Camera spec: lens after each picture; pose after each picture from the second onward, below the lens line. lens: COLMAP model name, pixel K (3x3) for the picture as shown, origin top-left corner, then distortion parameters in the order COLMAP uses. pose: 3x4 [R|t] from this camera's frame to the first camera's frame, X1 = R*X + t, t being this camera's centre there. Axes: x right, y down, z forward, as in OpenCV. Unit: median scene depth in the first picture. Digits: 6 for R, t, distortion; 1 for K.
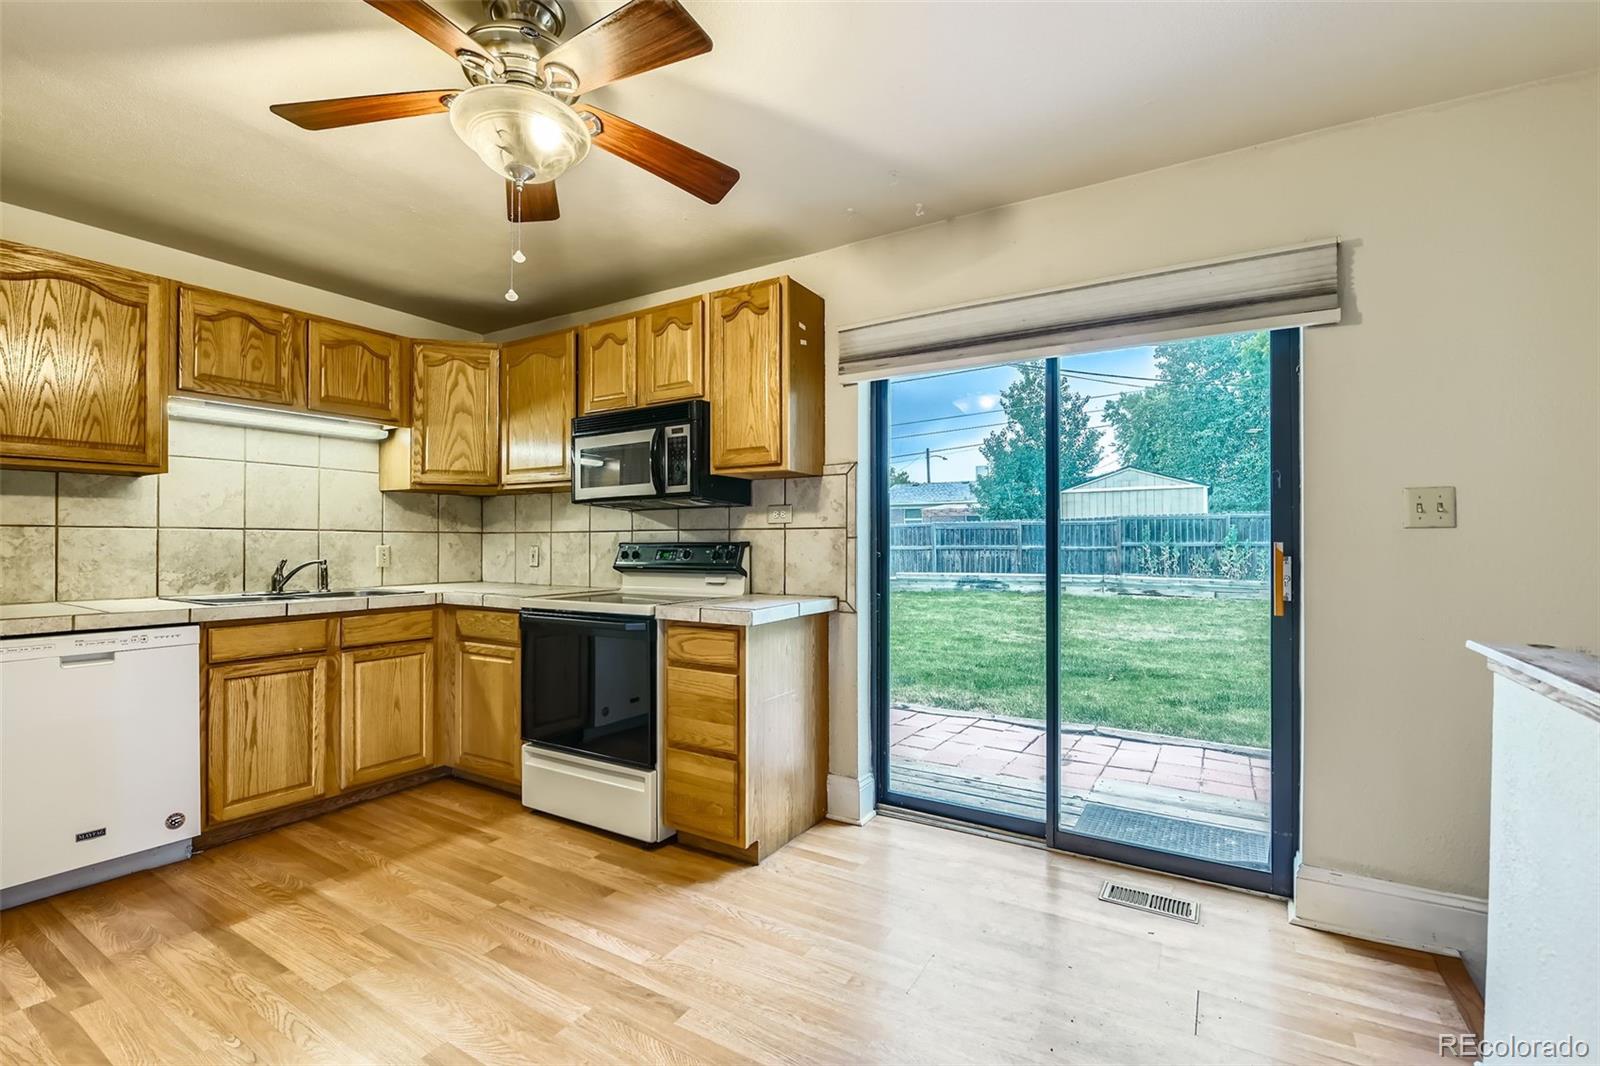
lens RADIAL K [[695.3, 0, 807.1], [0, 695.3, 539.0], [0, 0, 1]] dist [-0.002540, -0.009524]
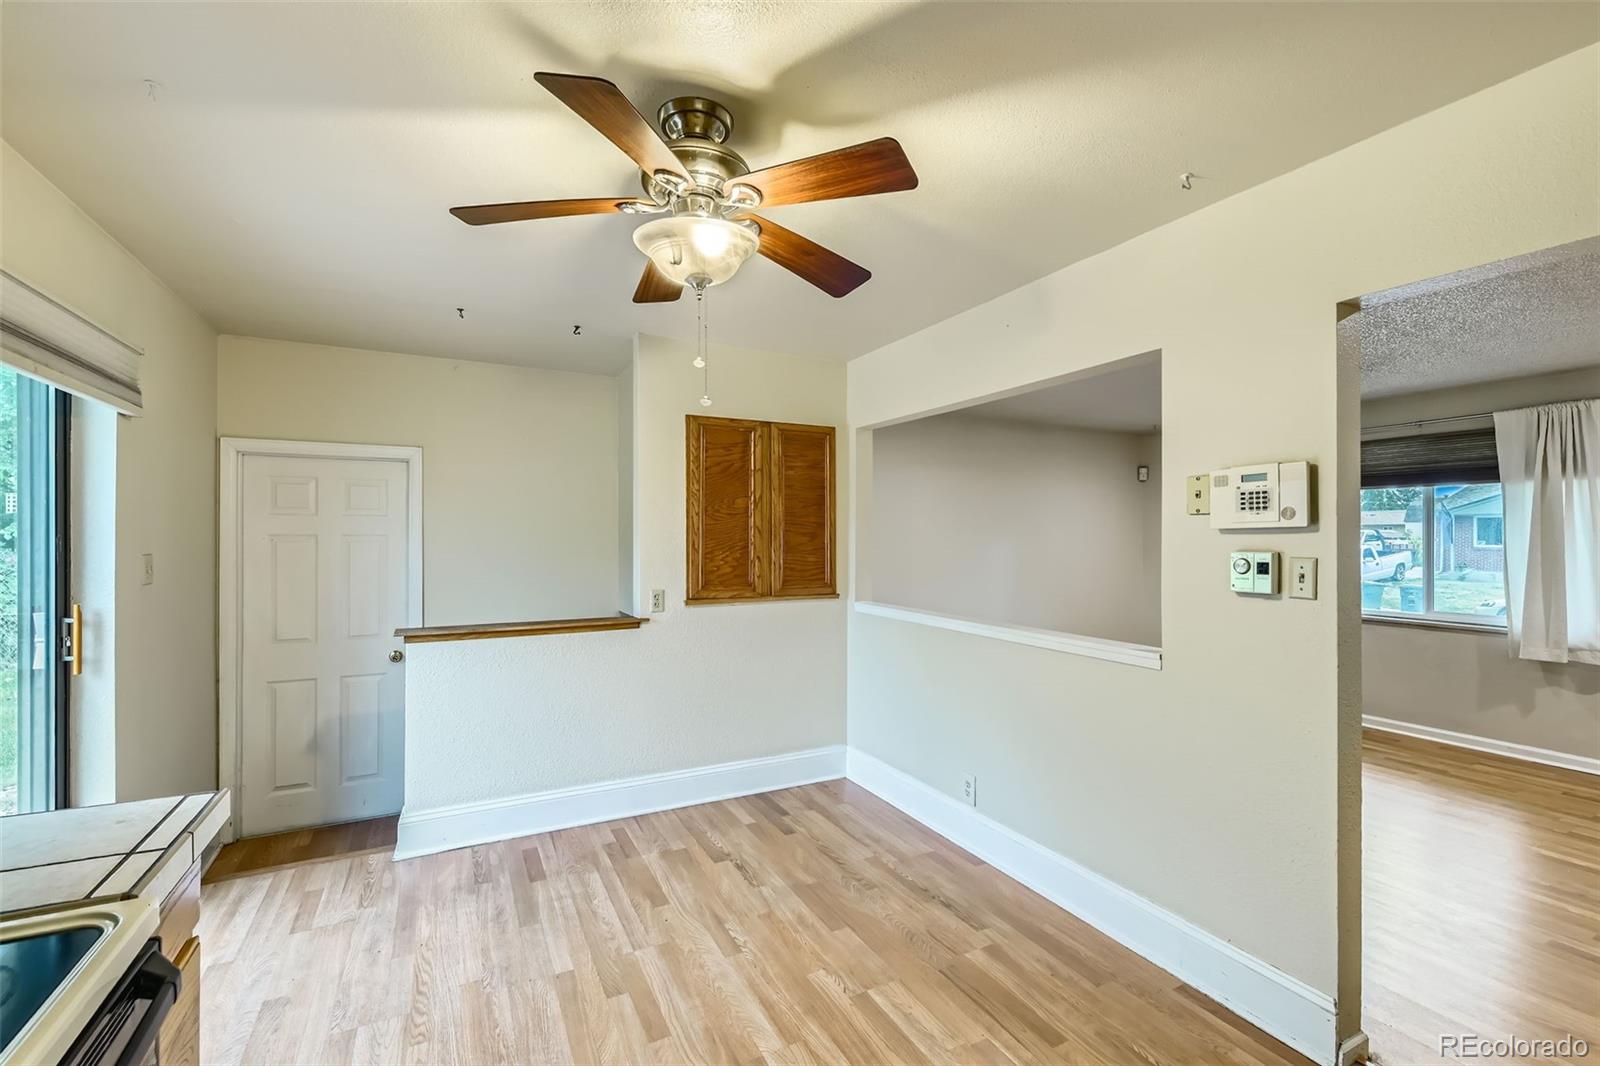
lens RADIAL K [[695.3, 0, 812.2], [0, 695.3, 530.8], [0, 0, 1]] dist [-0.002540, -0.009524]
pose [[-0.859312, -0.004663, 0.511430, -0.486710], [-0.008372, 0.999953, -0.004949, -0.067826], [-0.511383, -0.008534, -0.859311, 0.794884]]
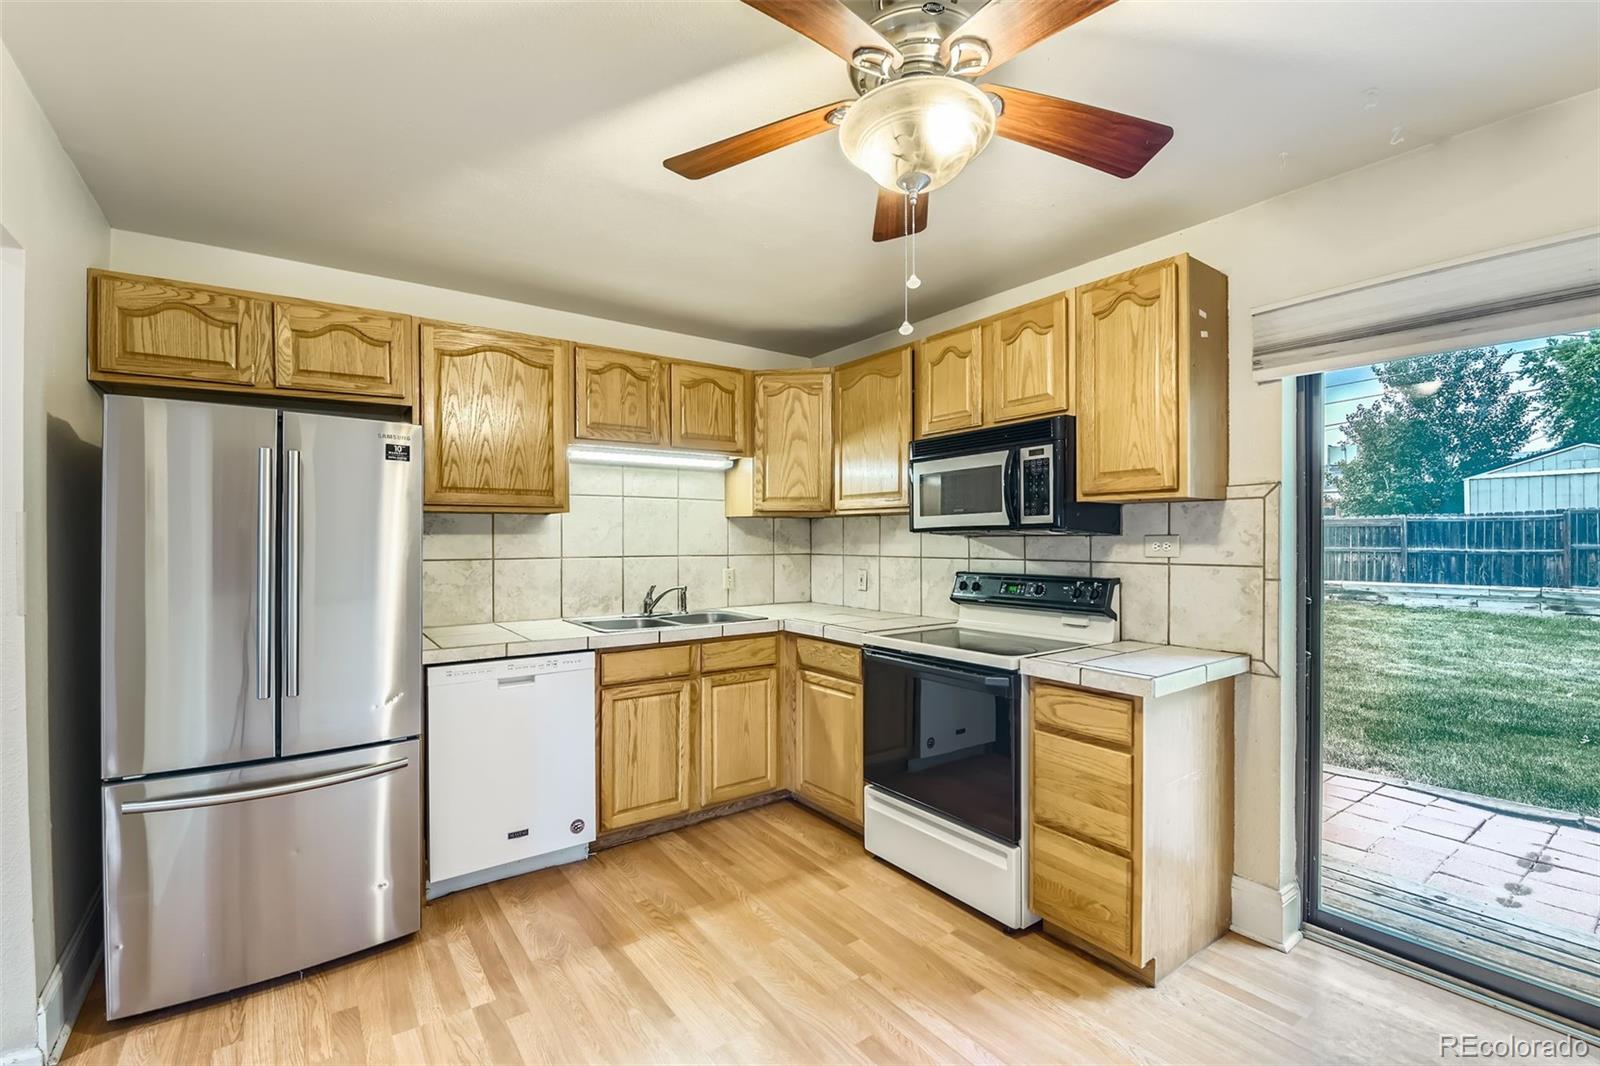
lens RADIAL K [[695.3, 0, 809.6], [0, 695.3, 540.8], [0, 0, 1]] dist [-0.002540, -0.009524]
pose [[0.923327, 0.000058, -0.384014, -0.093329], [0.003878, 0.999948, 0.009475, -0.044406], [0.383995, -0.010237, 0.923278, 0.071476]]
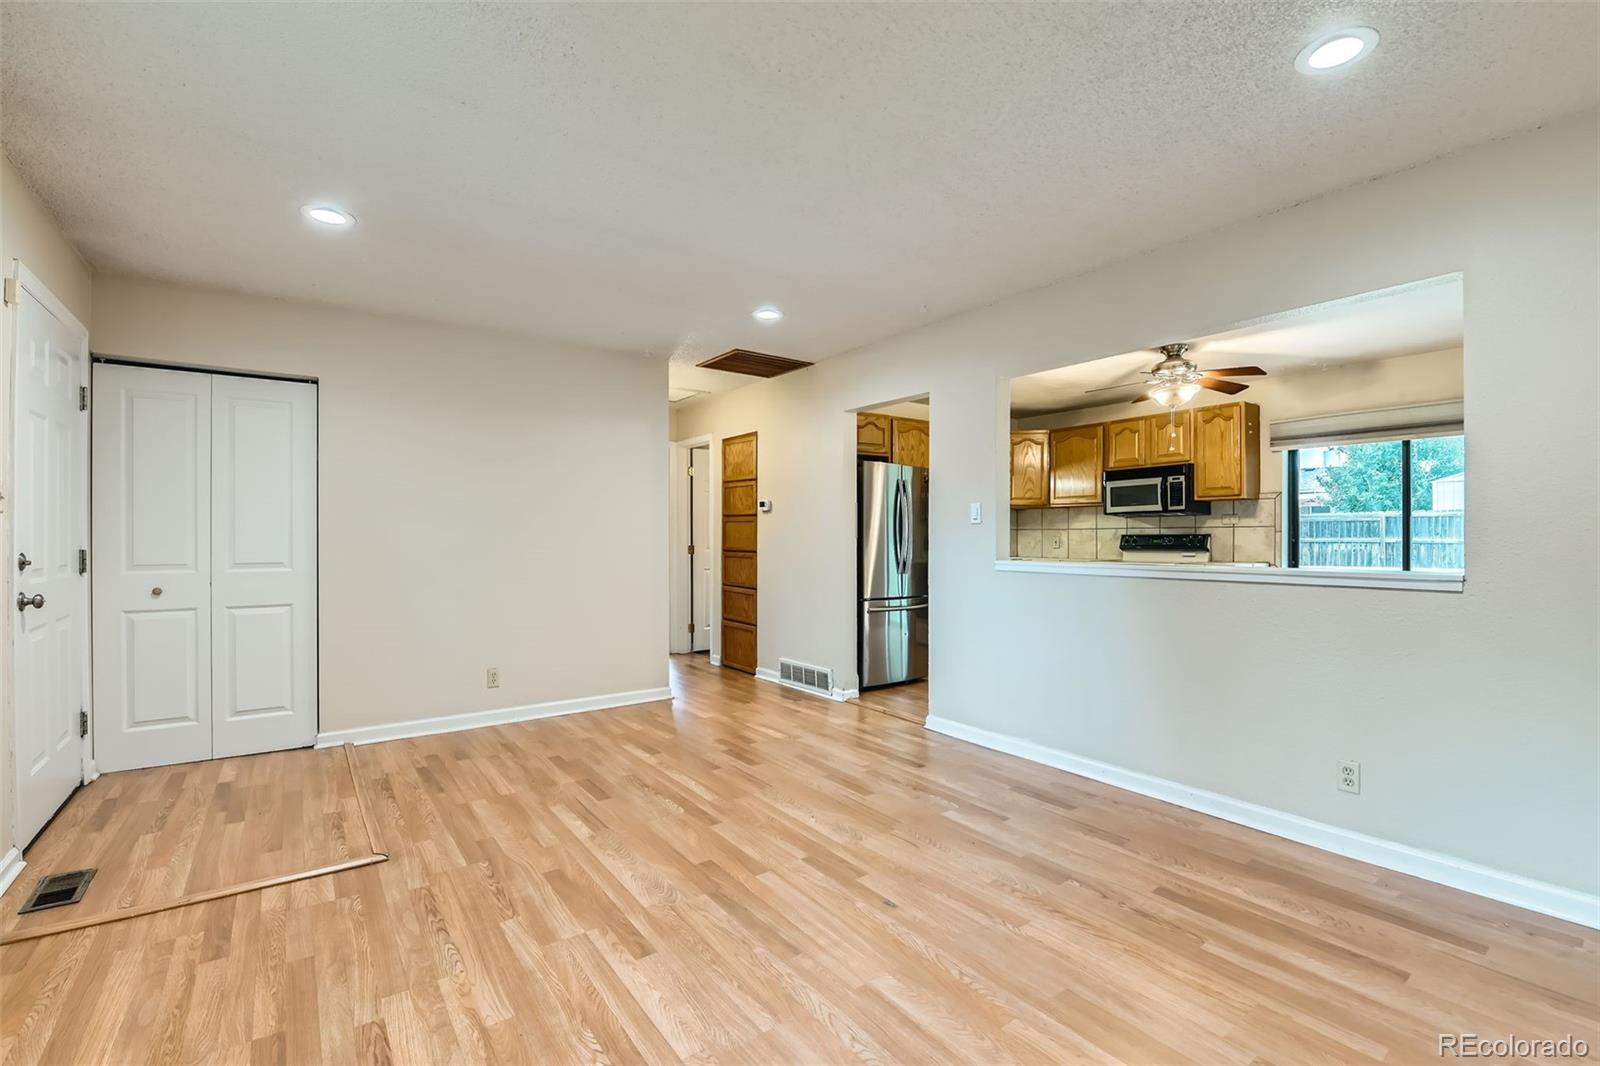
lens RADIAL K [[695.3, 0, 804.0], [0, 695.3, 537.3], [0, 0, 1]] dist [-0.002540, -0.009524]
pose [[0.921510, -0.001082, -0.388354, -0.325173], [0.003560, 0.999978, 0.005660, -0.001531], [0.388339, -0.006599, 0.921493, -1.022777]]
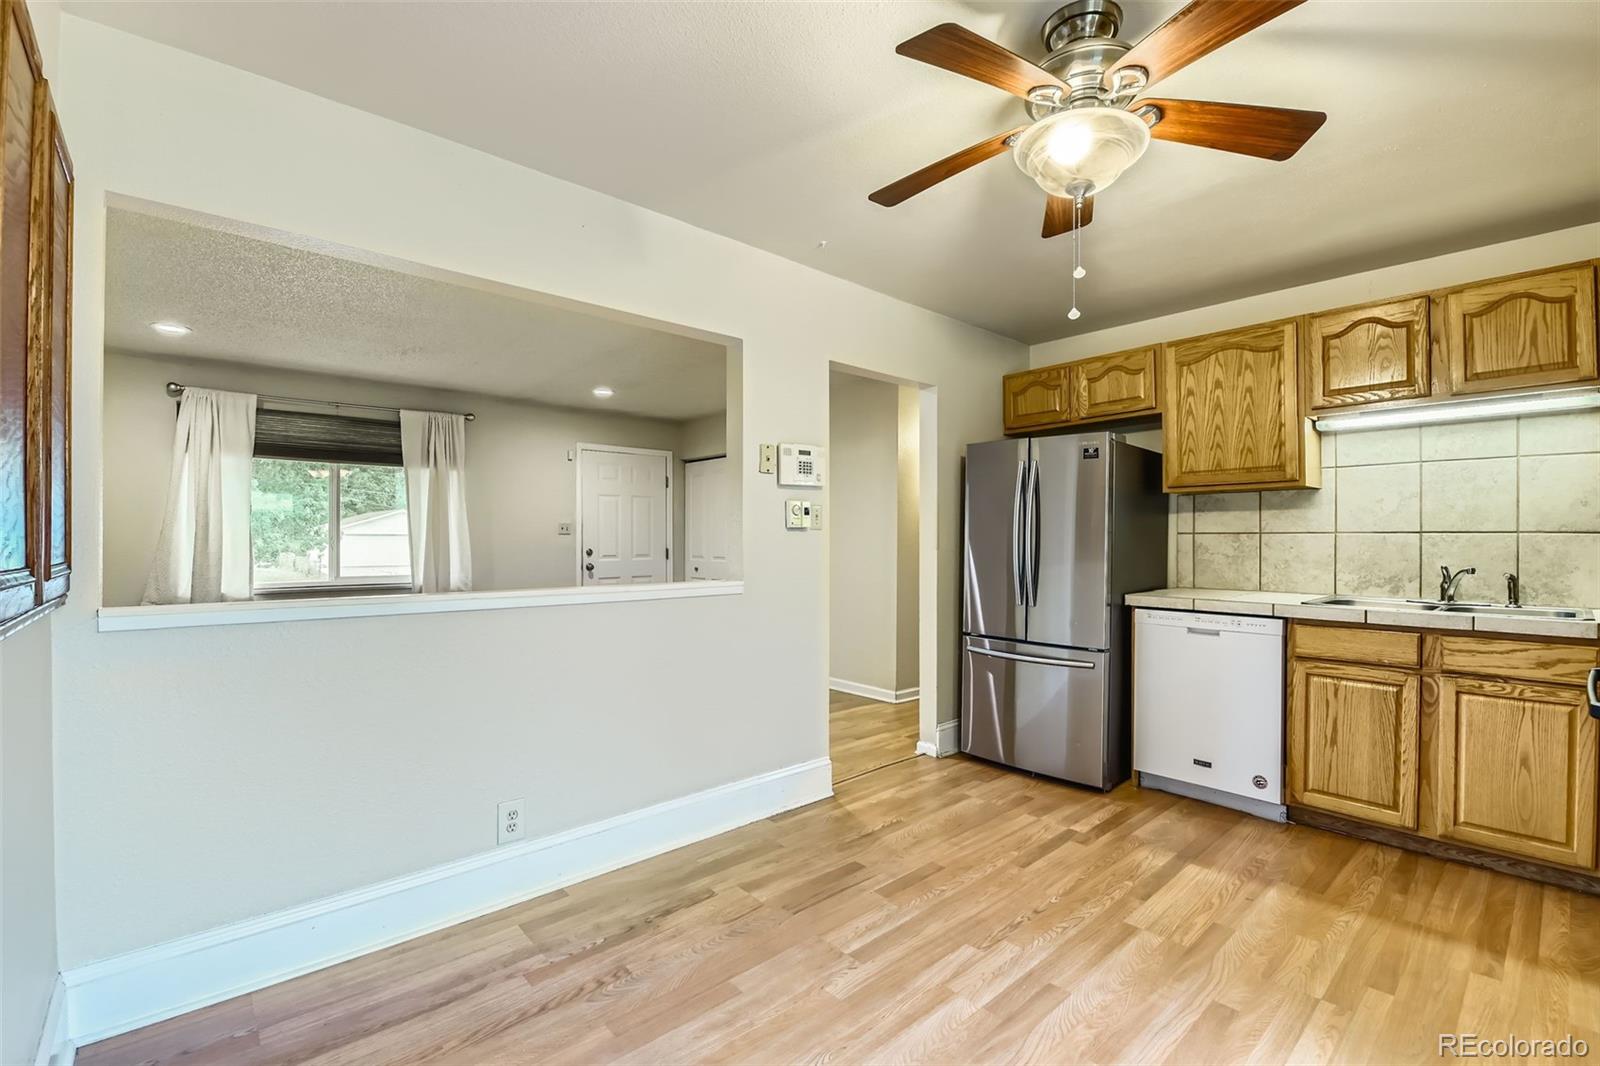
lens RADIAL K [[695.3, 0, 805.8], [0, 695.3, 539.2], [0, 0, 1]] dist [-0.002540, -0.009524]
pose [[-0.291660, -0.001890, -0.956520, 0.307435], [0.001392, 0.999996, -0.002400, -0.003812], [0.956521, -0.002032, -0.291657, 0.412386]]
